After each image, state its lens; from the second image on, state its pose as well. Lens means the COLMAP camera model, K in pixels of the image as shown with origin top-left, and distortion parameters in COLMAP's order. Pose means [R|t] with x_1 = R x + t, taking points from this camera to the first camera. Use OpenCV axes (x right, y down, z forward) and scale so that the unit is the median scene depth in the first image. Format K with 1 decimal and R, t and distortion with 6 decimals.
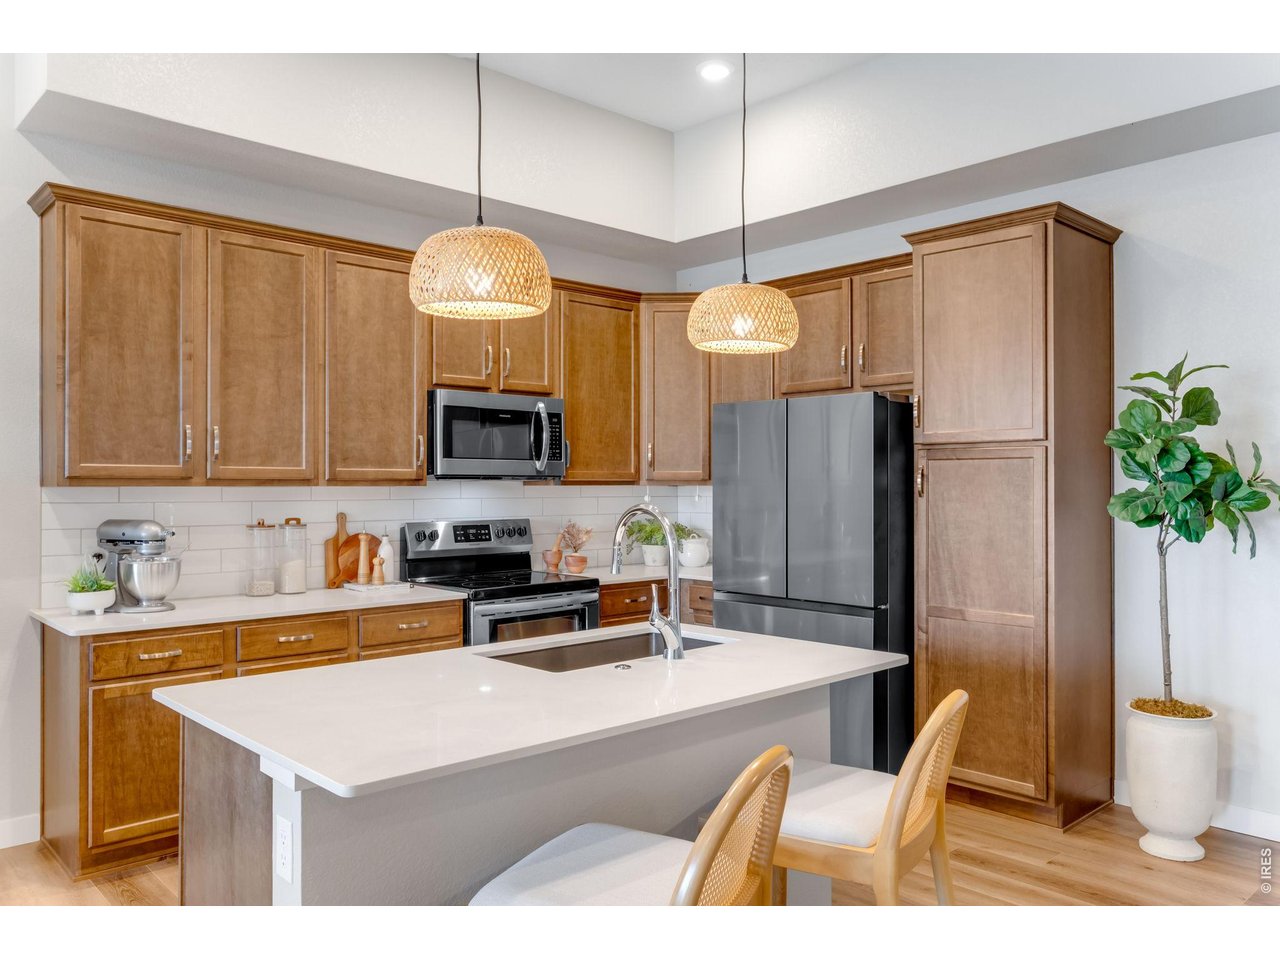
lens RADIAL K [[953.5, 0, 640.0], [0, 953.5, 480.0], [0, 0, 1]] dist [0.001752, 0.000918]
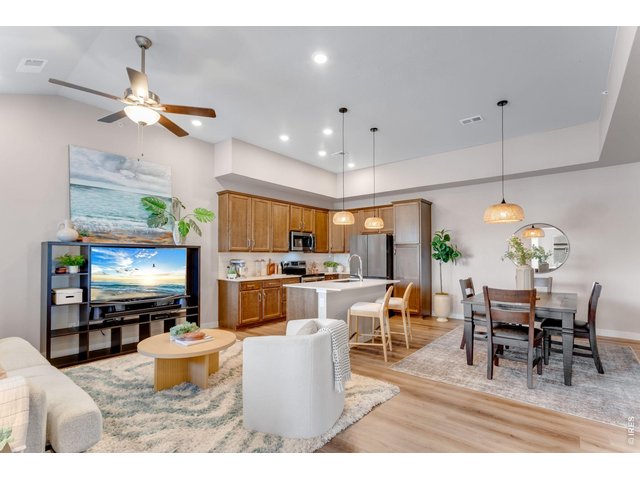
lens RADIAL K [[317.1, 0, 322.5], [0, 317.1, 252.8], [0, 0, 1]] dist [-0.000342, -0.000031]
pose [[0.990550, 0.001965, 0.137141, -0.297563], [-0.000932, 0.999971, -0.007592, 0.019249], [-0.137152, 0.007392, 0.990522, -0.567850]]
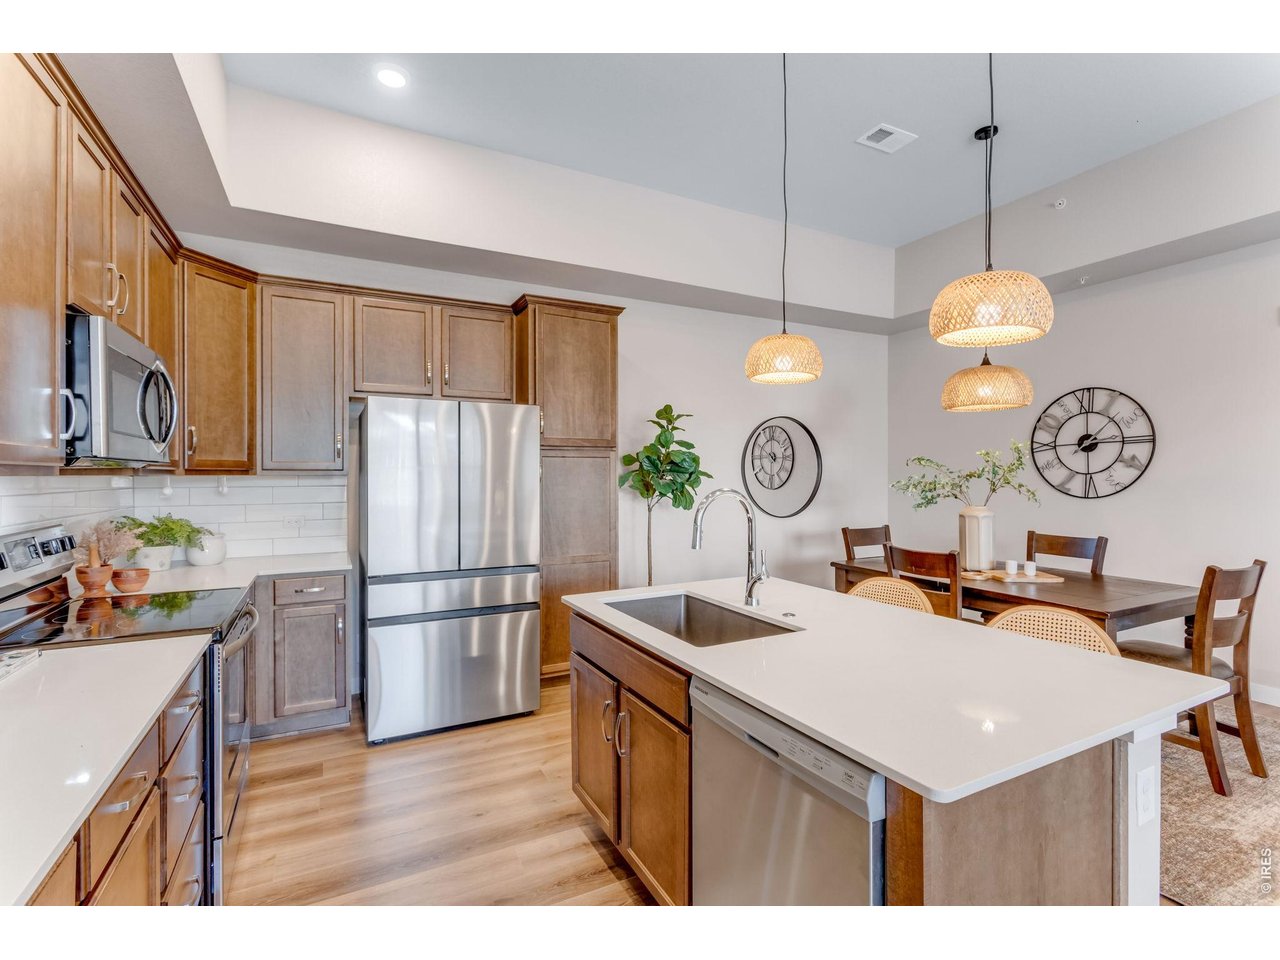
lens RADIAL K [[598.8, 0, 640.0], [0, 598.8, 480.0], [0, 0, 1]] dist [-0.000628, 0.000079]
pose [[0.270546, -0.006534, 0.962685, -0.513489], [-0.001686, 0.999972, 0.007261, 0.007082], [-0.962706, -0.003587, 0.270527, 0.603728]]
